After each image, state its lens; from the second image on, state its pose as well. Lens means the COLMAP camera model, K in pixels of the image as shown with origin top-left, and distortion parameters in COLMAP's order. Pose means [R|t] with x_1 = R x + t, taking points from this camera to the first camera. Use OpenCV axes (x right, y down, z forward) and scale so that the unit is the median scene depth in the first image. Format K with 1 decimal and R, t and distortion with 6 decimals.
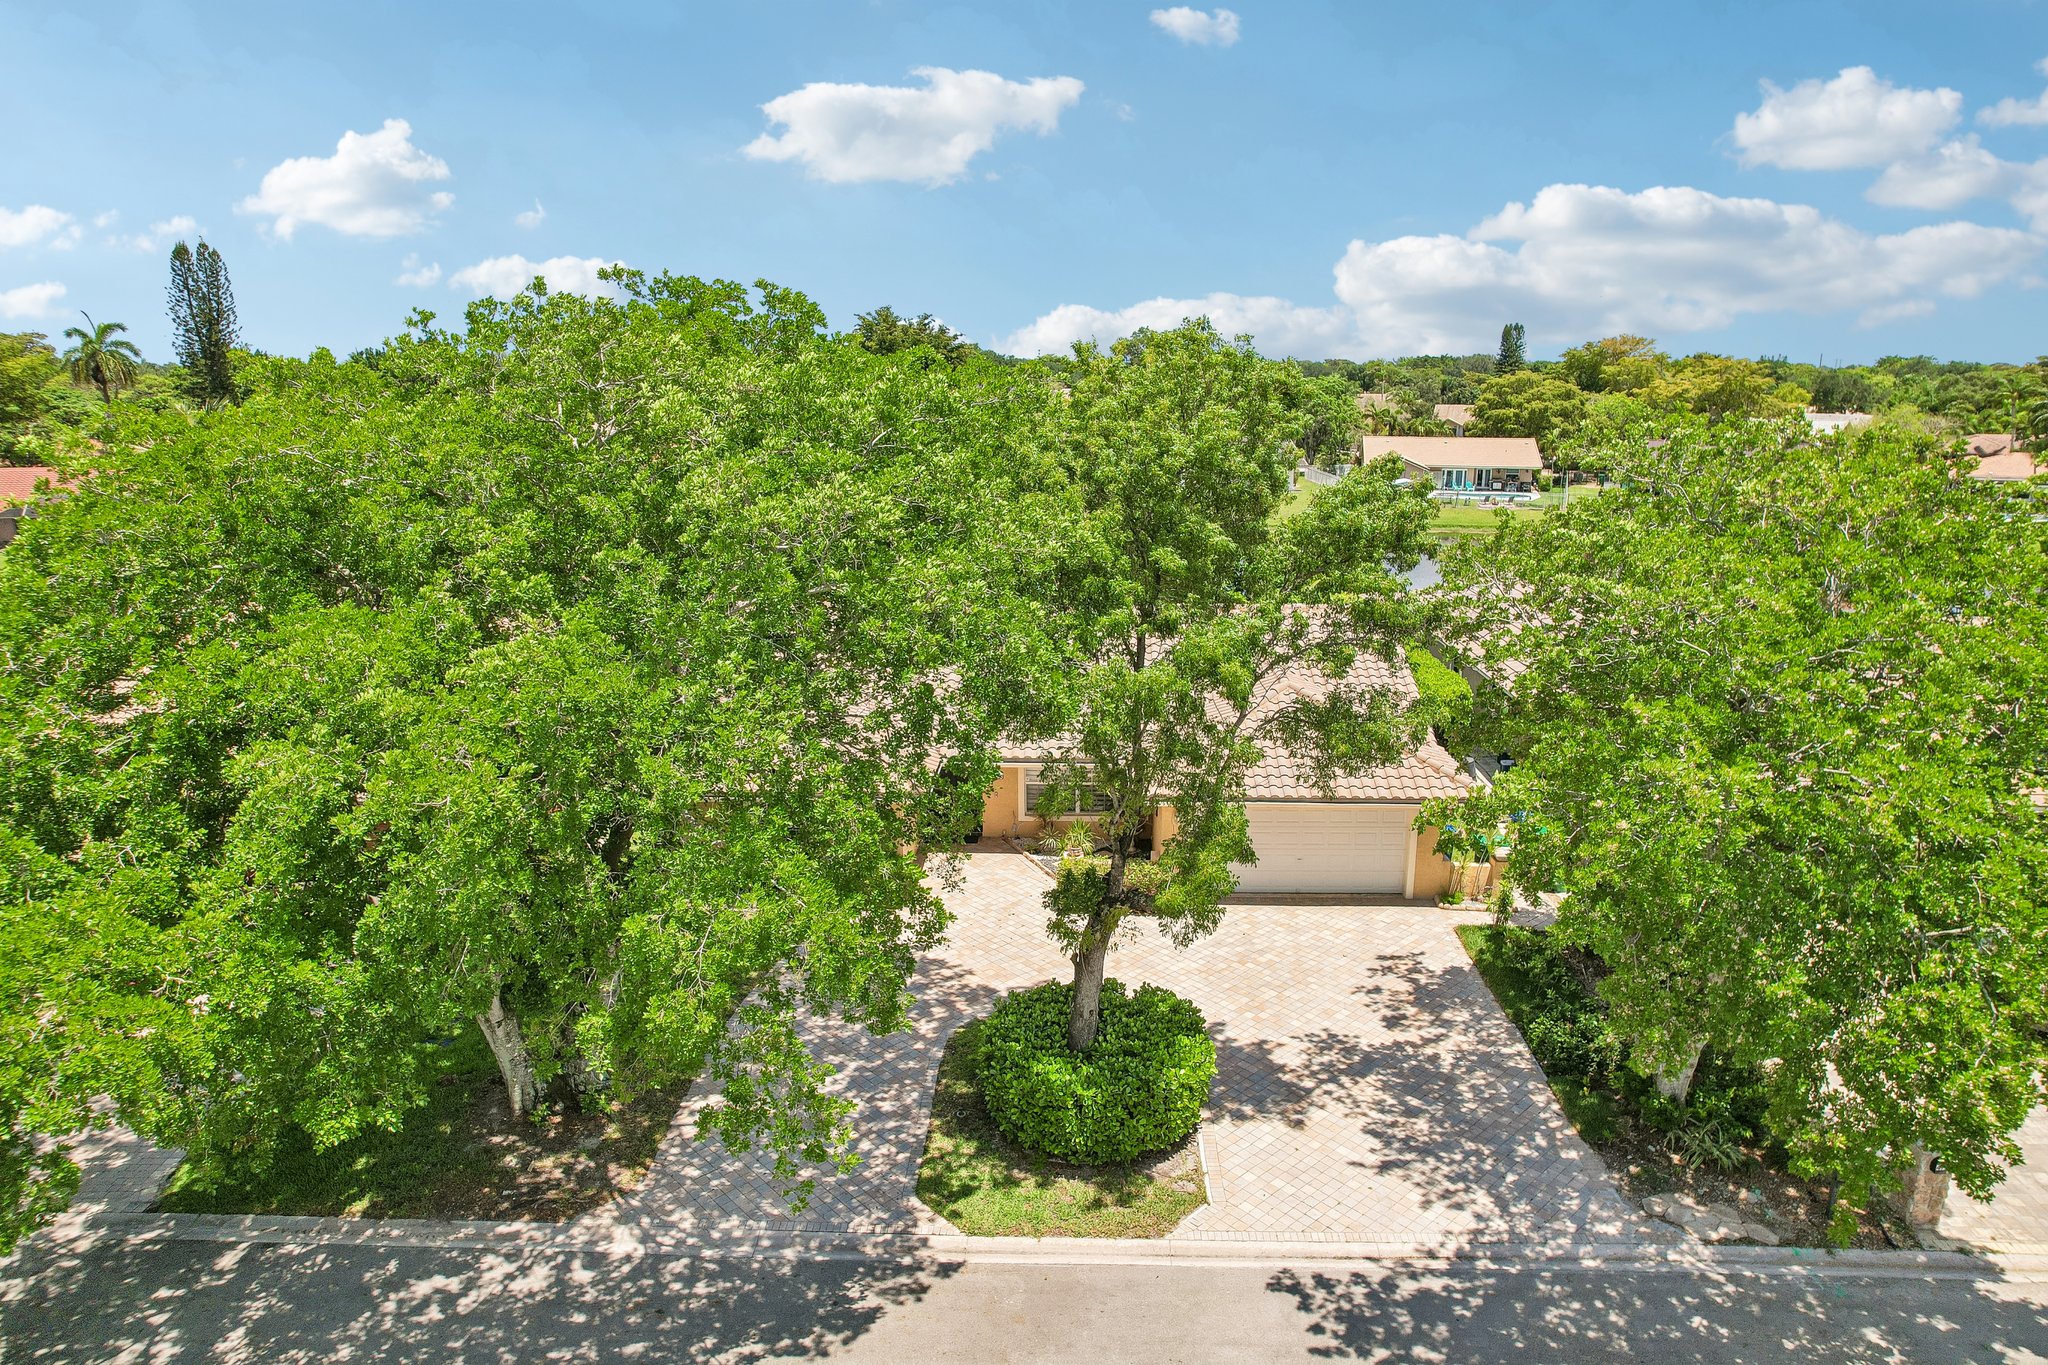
lens RADIAL K [[1293.5, 0, 1025.5], [0, 1293.5, 691.8], [0, 0, 1]] dist [-0.042003, 0.032313]
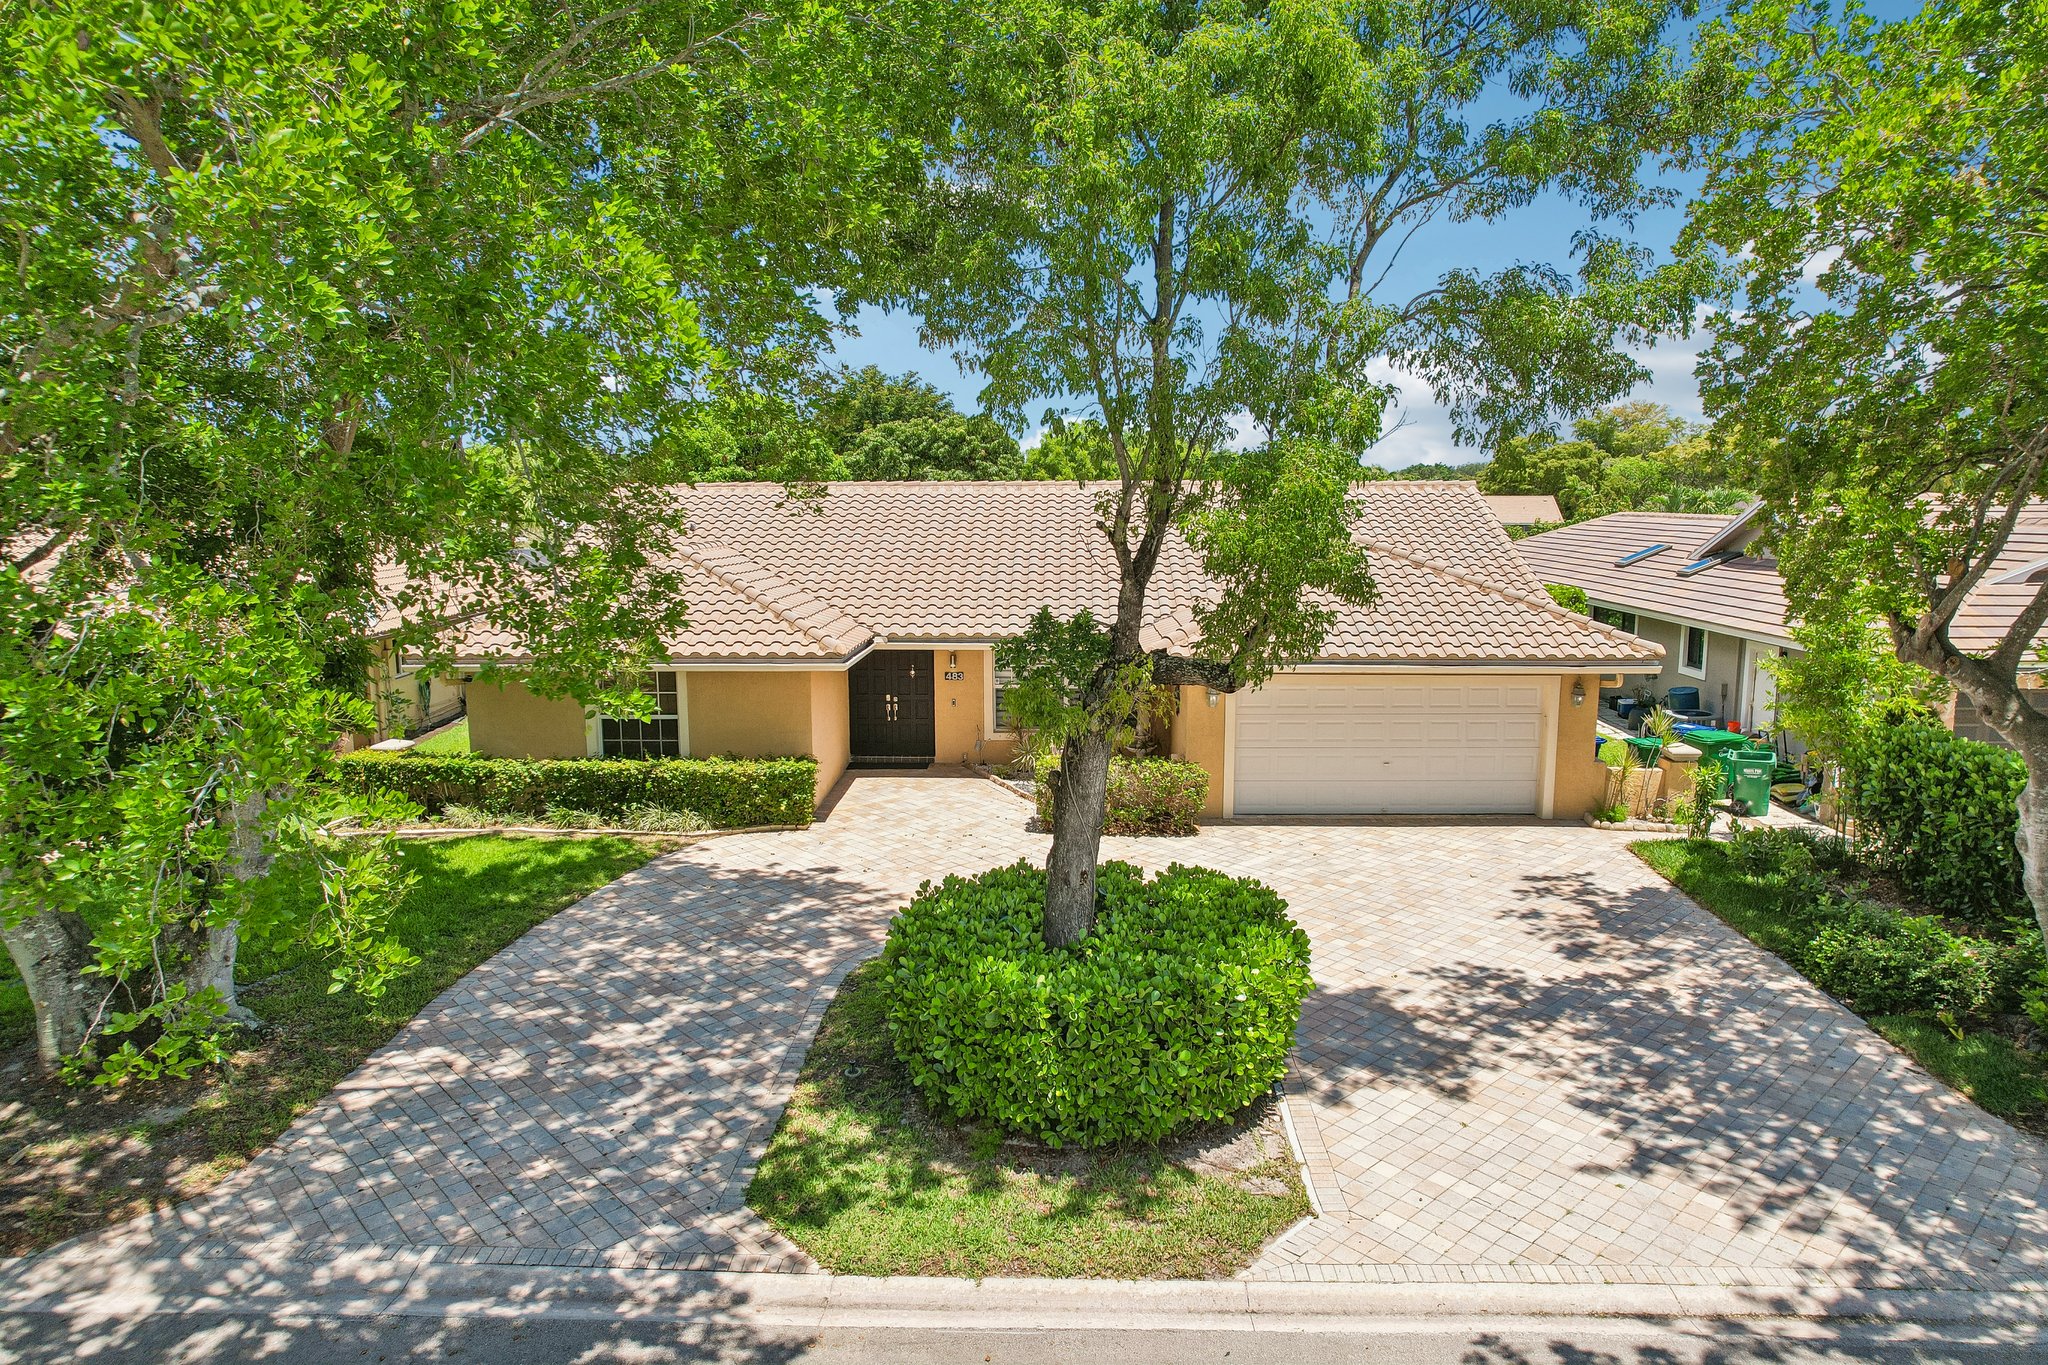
lens RADIAL K [[1293.5, 0, 1029.0], [0, 1293.5, 688.1], [0, 0, 1]] dist [-0.042003, 0.032313]
pose [[0.999990, -0.001858, 0.004130, 0.023223], [0.002233, 0.995672, -0.092906, 0.202259], [-0.003940, 0.092914, 0.995666, 0.405416]]
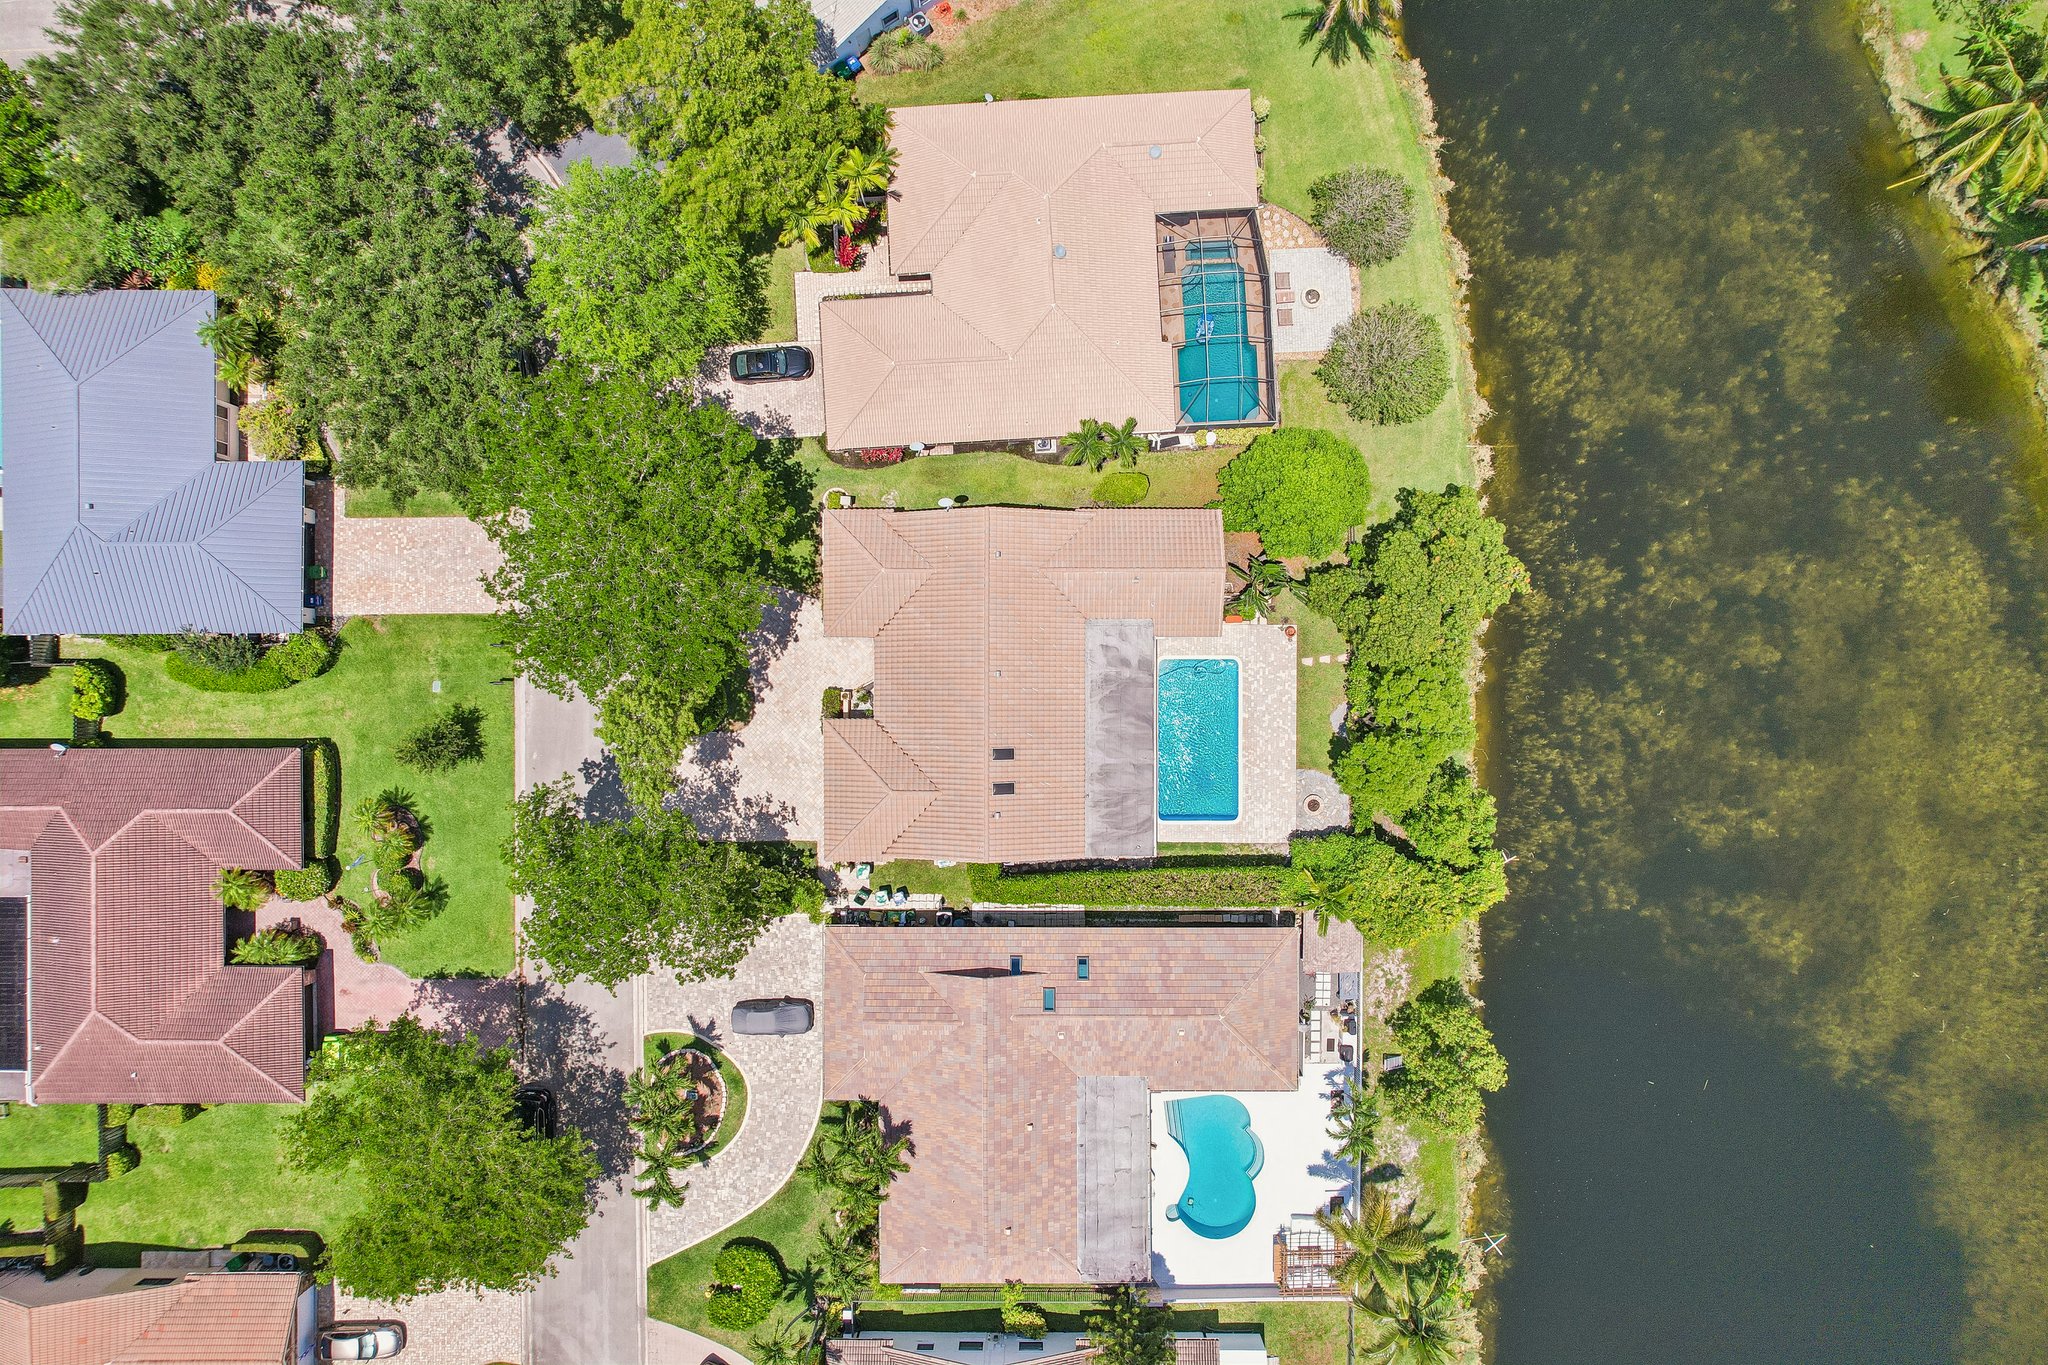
lens RADIAL K [[1293.5, 0, 1028.6], [0, 1293.5, 661.6], [0, 0, 1]] dist [-0.042003, 0.032313]
pose [[0.038832, 0.998618, -0.035409, 0.097248], [-0.244201, 0.043846, 0.968733, -3.071849], [0.968947, -0.028971, 0.245566, 0.973906]]
